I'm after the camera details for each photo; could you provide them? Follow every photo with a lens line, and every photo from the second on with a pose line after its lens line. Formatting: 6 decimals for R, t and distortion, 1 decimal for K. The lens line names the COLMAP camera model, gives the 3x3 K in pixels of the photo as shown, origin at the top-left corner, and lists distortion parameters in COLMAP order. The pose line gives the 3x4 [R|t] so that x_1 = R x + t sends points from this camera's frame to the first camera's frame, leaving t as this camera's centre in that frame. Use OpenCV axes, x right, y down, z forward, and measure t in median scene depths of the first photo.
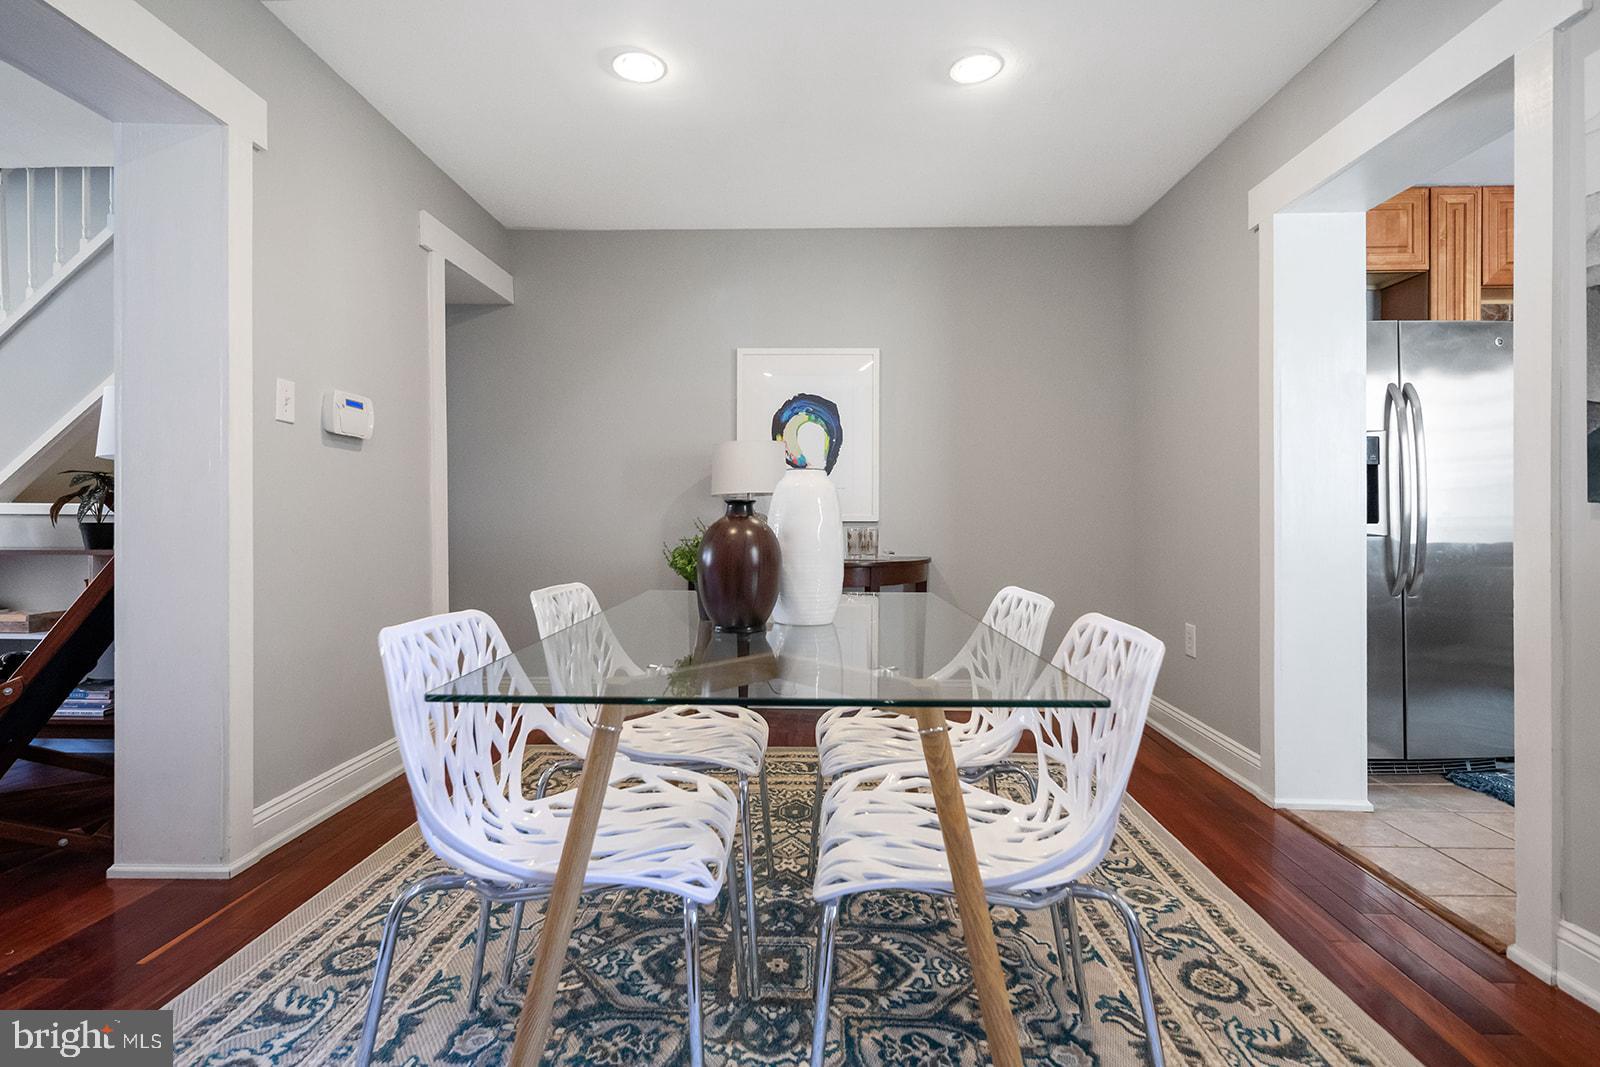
lens RADIAL K [[780.9, 0, 806.2], [0, 780.9, 514.8], [0, 0, 1]] dist [-0.003040, -0.000414]
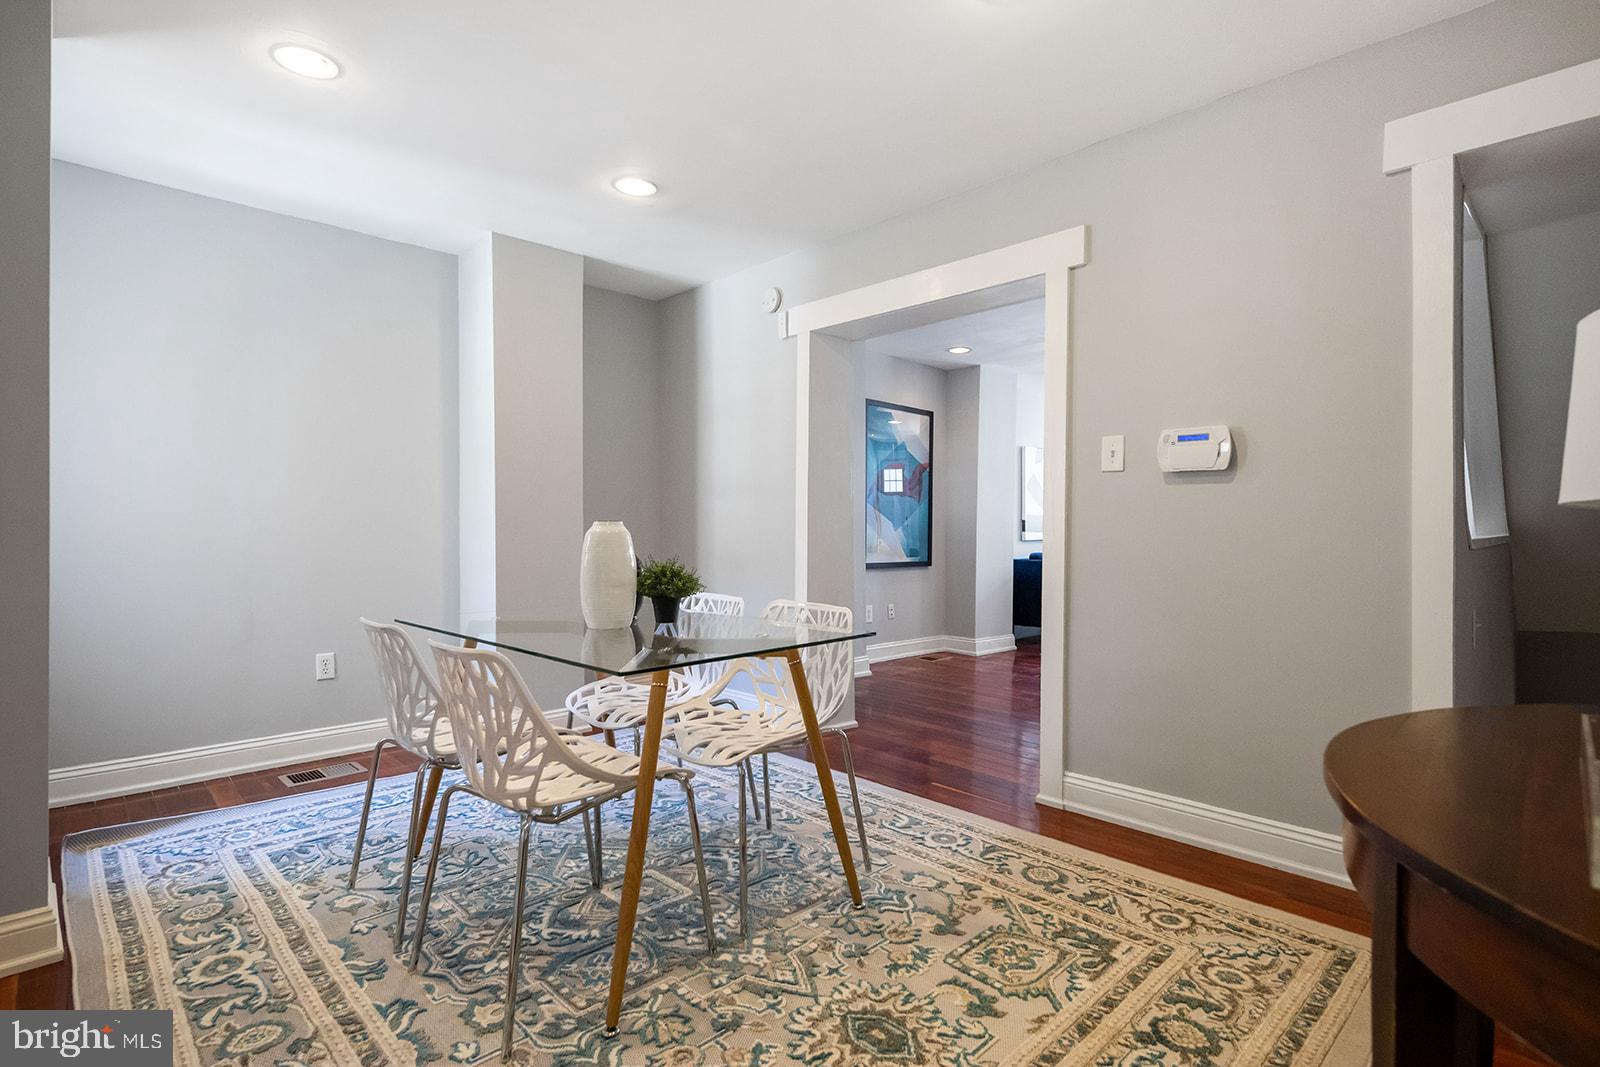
lens RADIAL K [[780.9, 0, 806.2], [0, 780.9, 514.8], [0, 0, 1]] dist [-0.003040, -0.000414]
pose [[-0.703790, -0.010722, -0.710328, 0.668629], [-0.005376, 0.999938, -0.009767, -0.048393], [0.710388, -0.003055, -0.703803, 1.976921]]
